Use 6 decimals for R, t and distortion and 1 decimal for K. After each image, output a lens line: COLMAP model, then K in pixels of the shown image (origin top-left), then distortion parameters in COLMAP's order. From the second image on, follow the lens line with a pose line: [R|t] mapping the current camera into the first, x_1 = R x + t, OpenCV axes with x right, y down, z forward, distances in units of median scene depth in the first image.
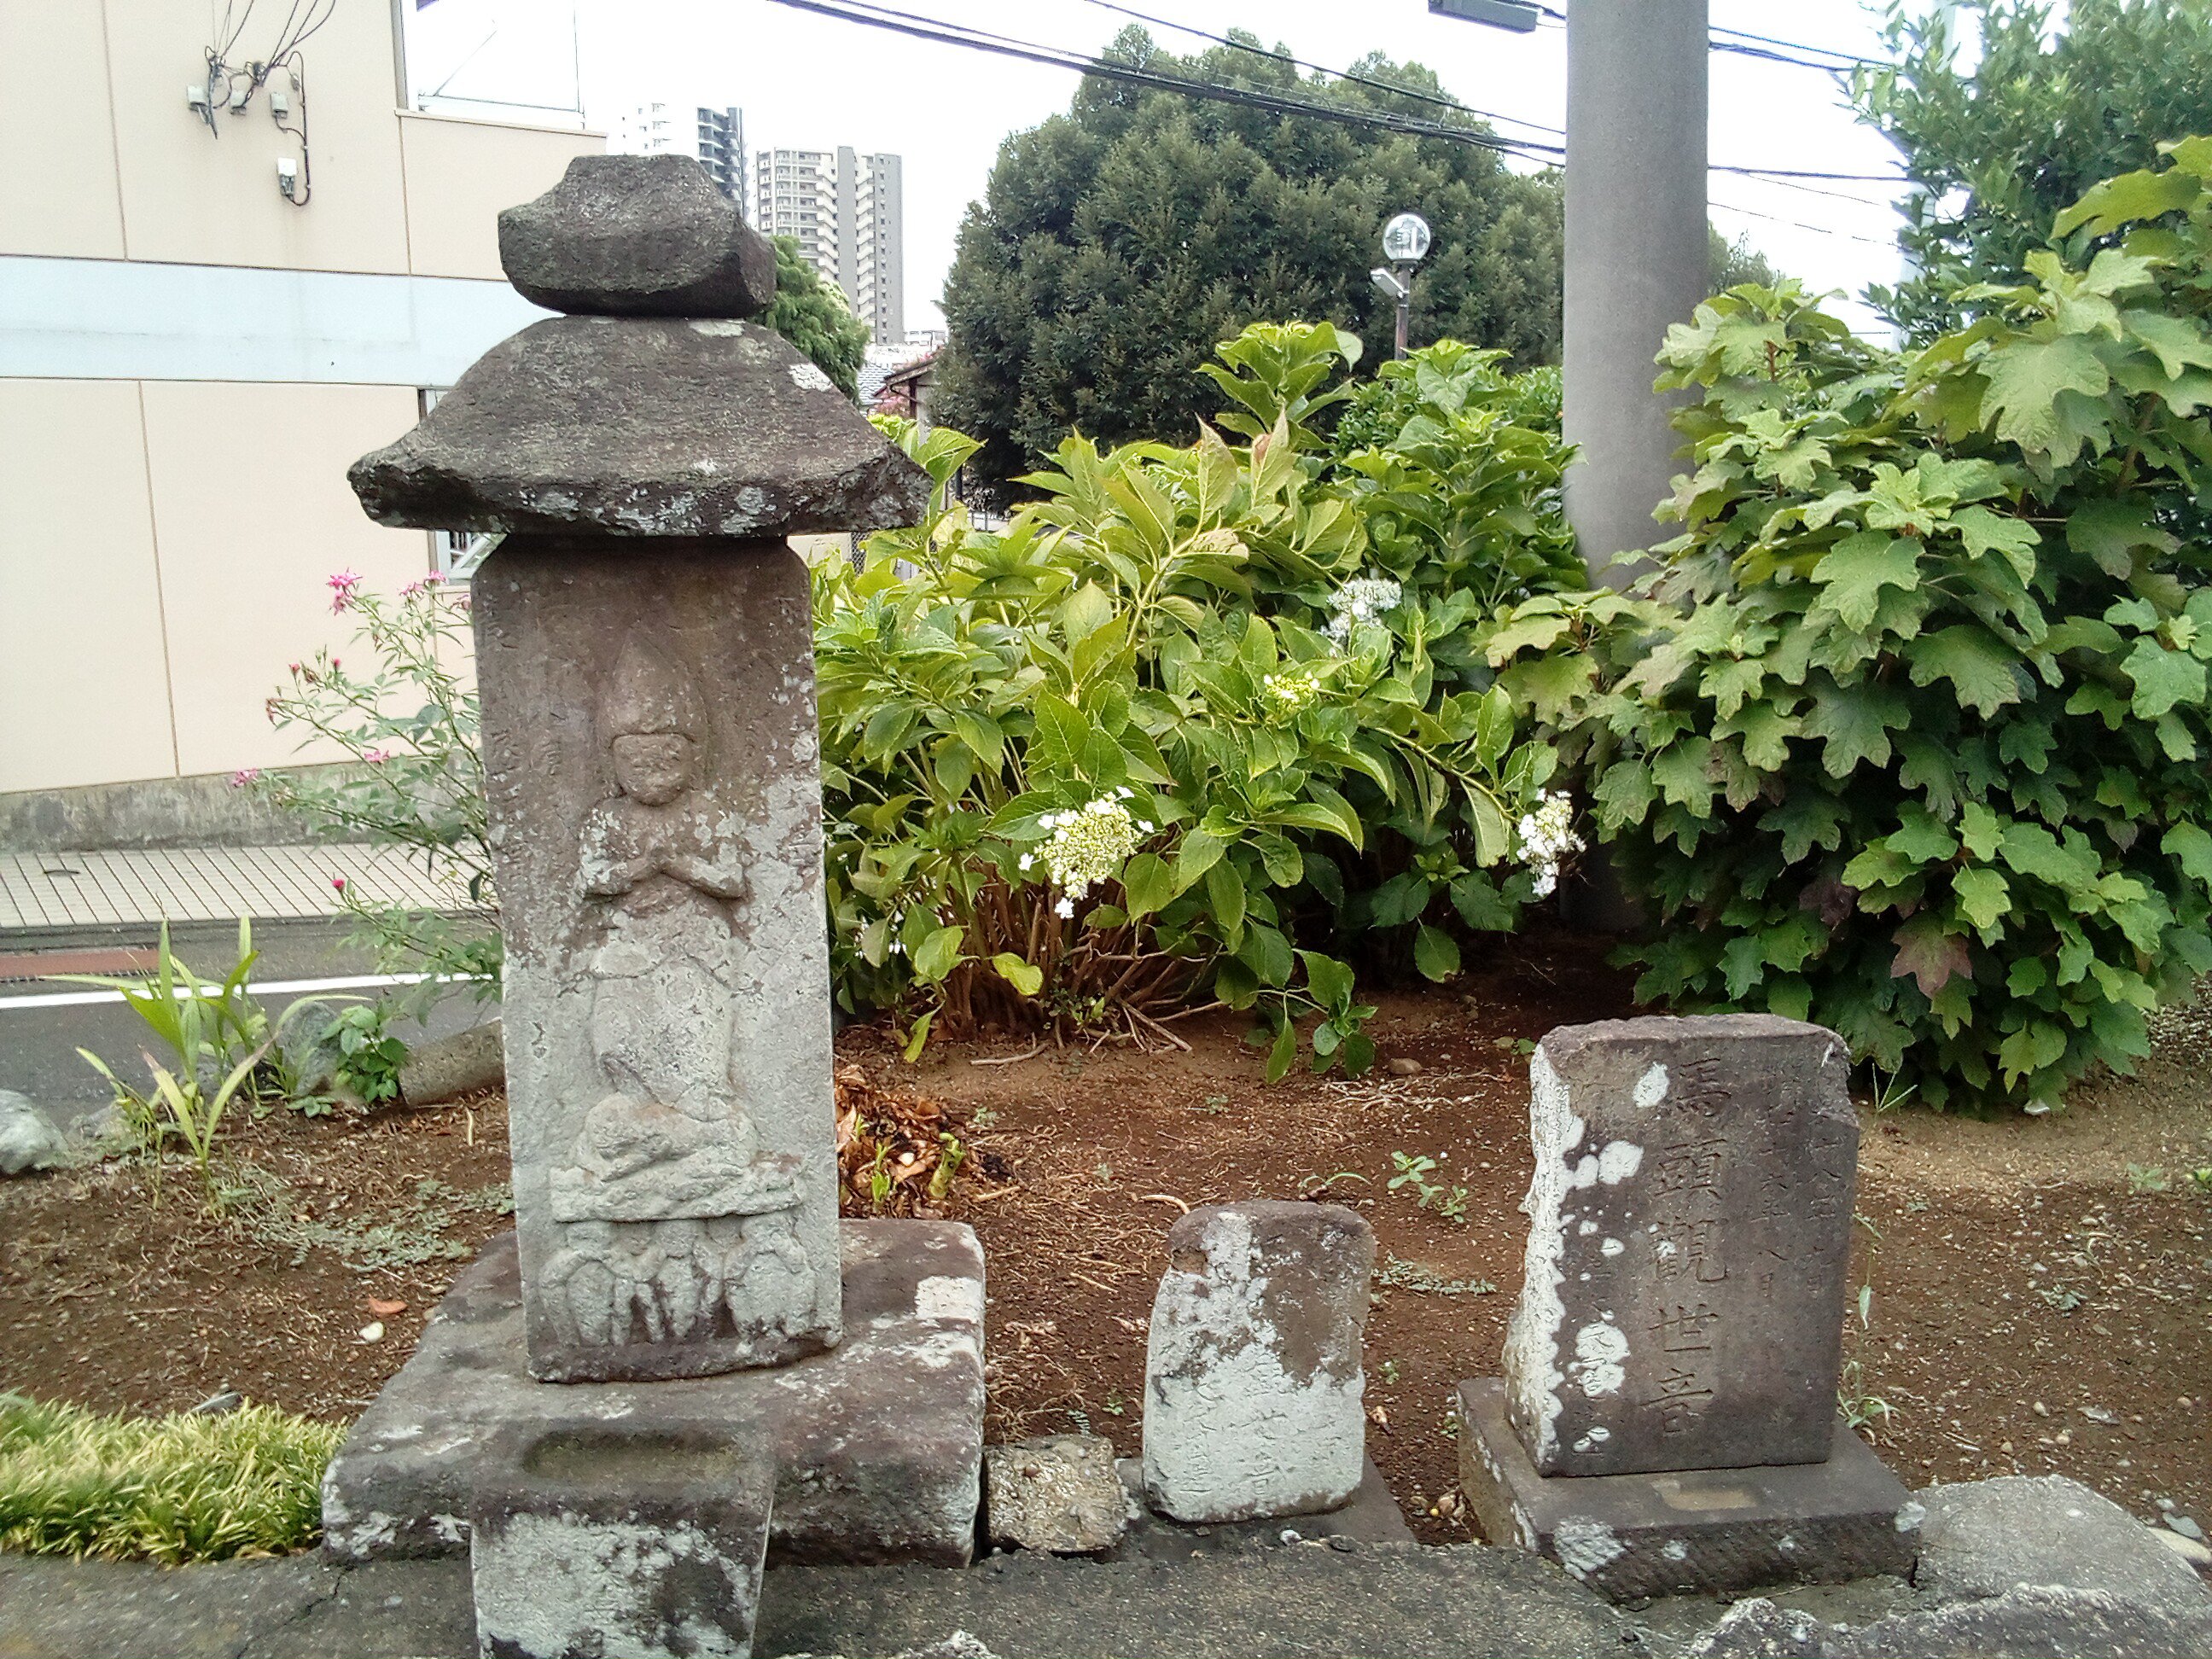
lens RADIAL K [[1878.4, 0, 1106.0], [0, 1878.4, 829.5], [0, 0, 1]] dist [0.080807, -0.152319]
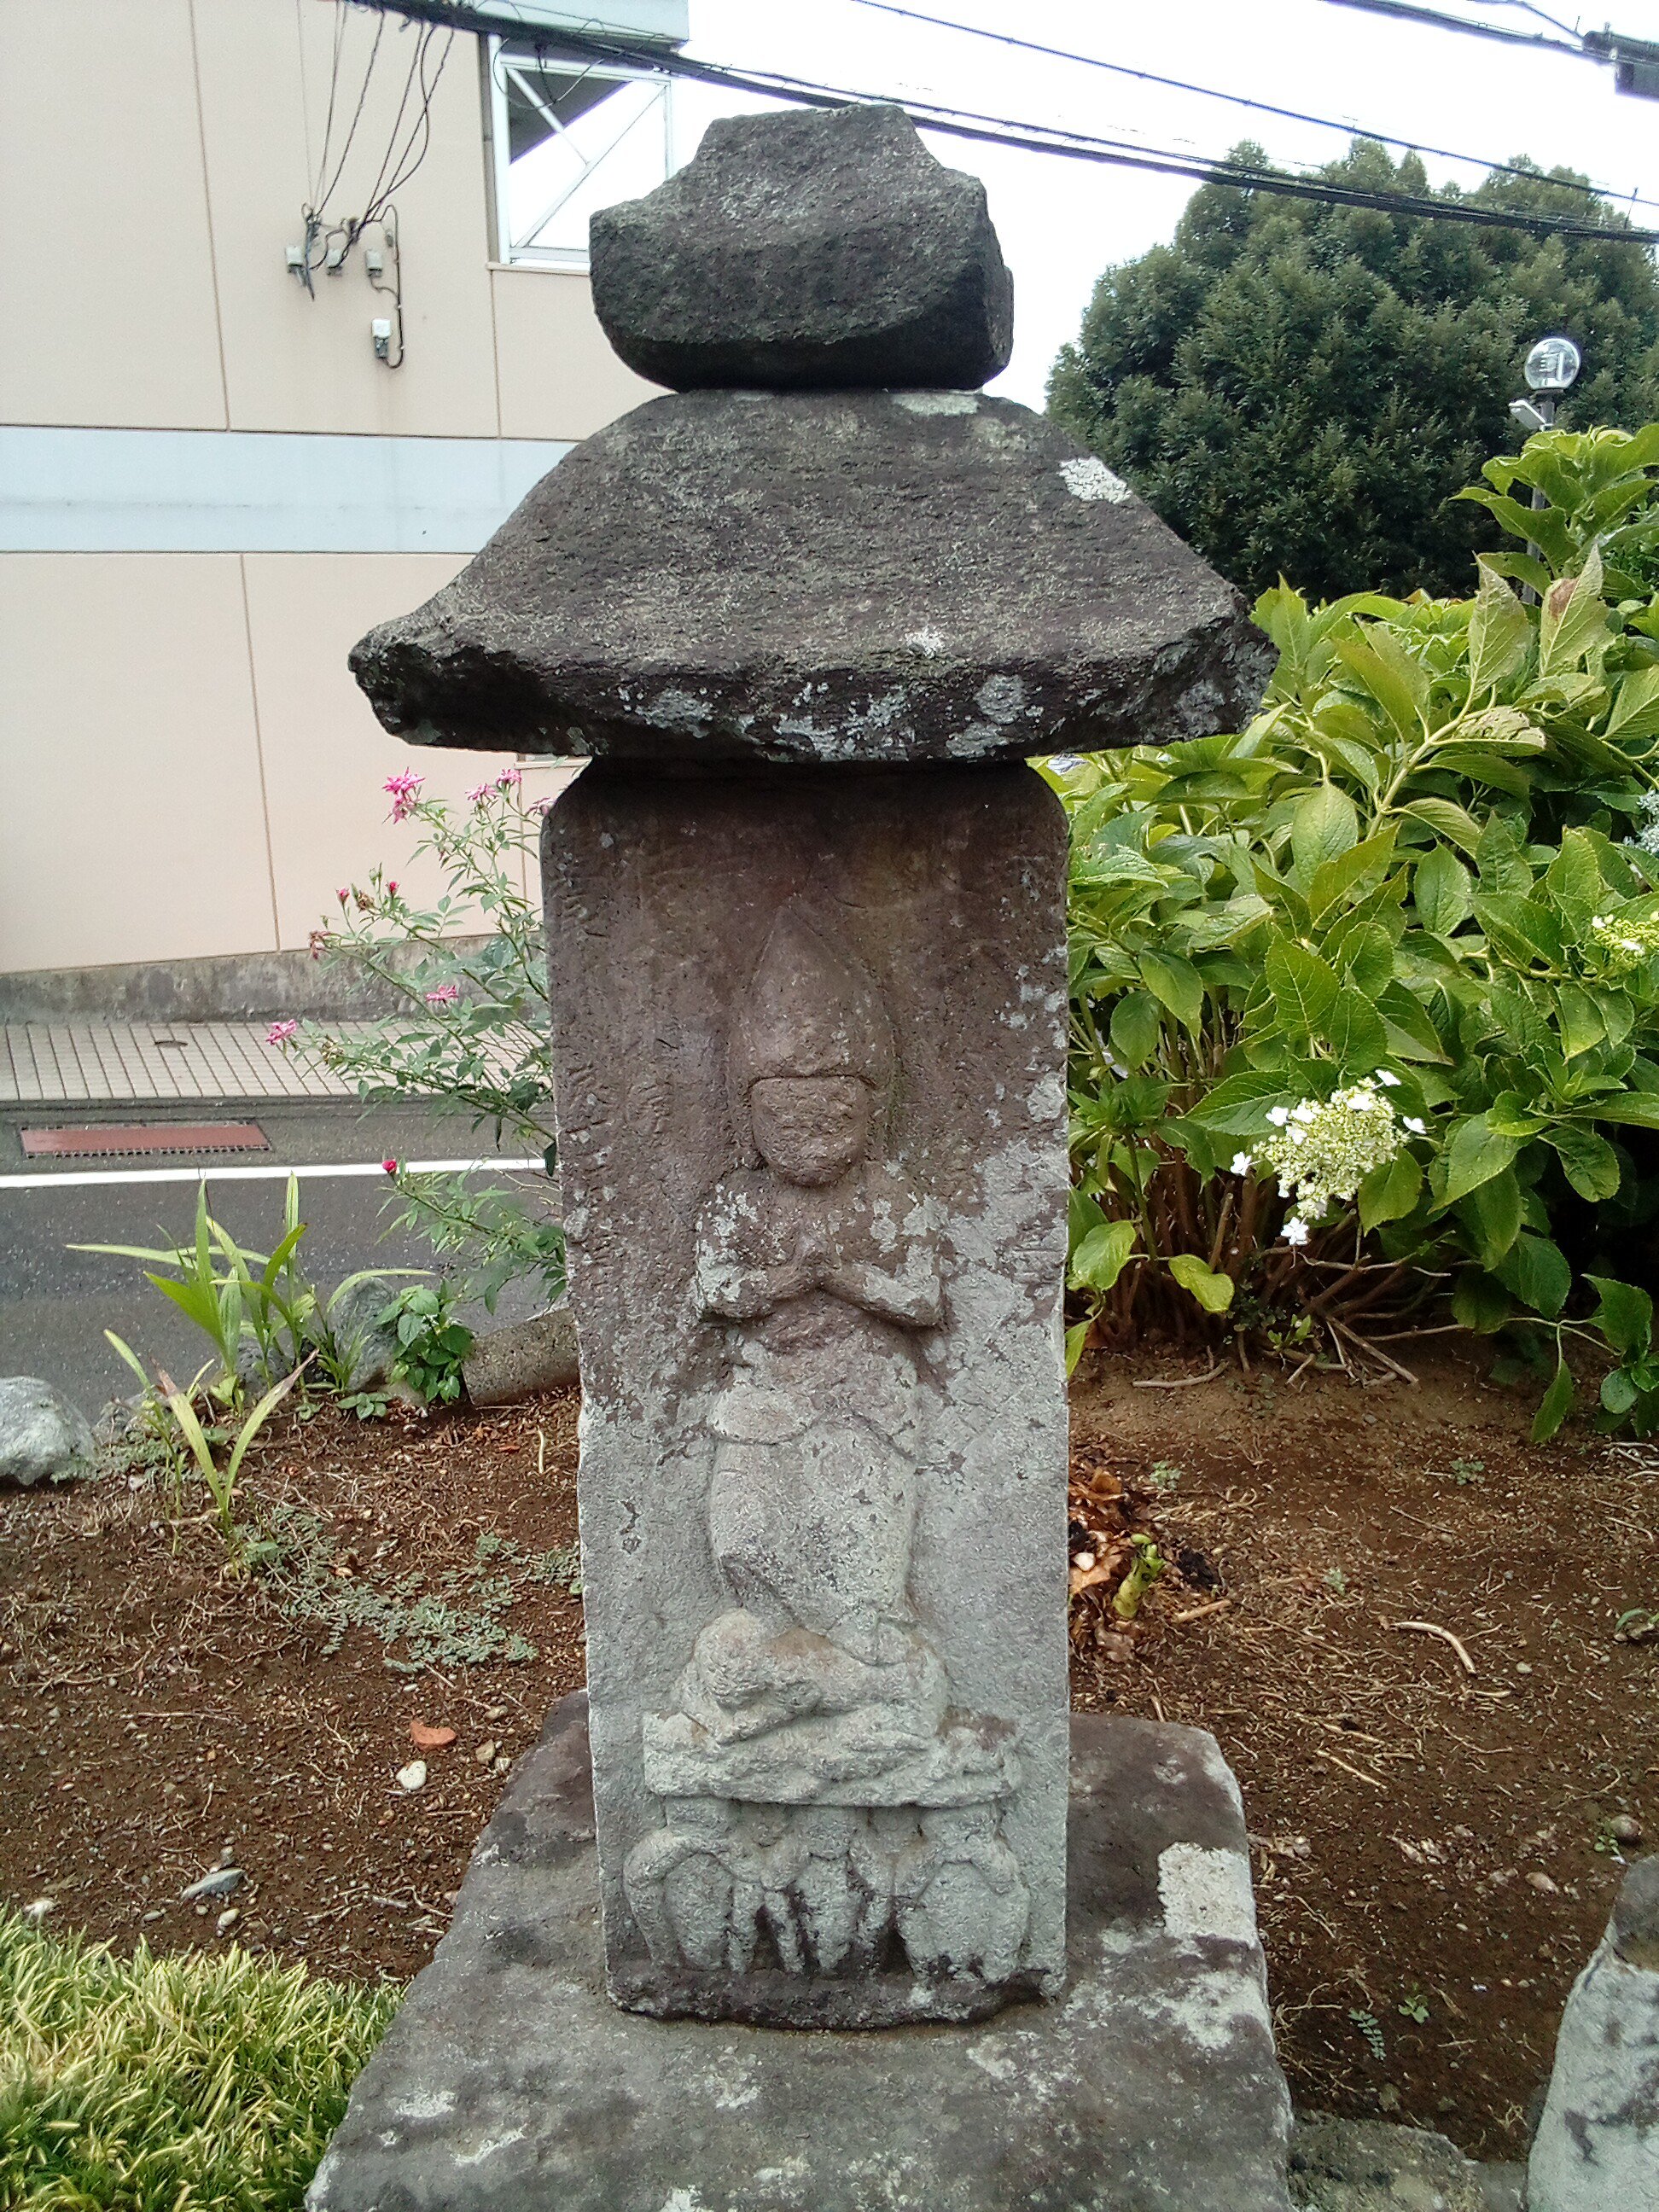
lens RADIAL K [[1946.9, 0, 824.0], [0, 1946.9, 1153.9], [0, 0, 1]] dist [0.115305, -0.230361]
pose [[0.982419, 0.036325, -0.183124, -0.103665], [-0.023315, 0.997081, 0.072707, -0.063852], [0.185230, -0.067160, 0.980398, 0.322162]]
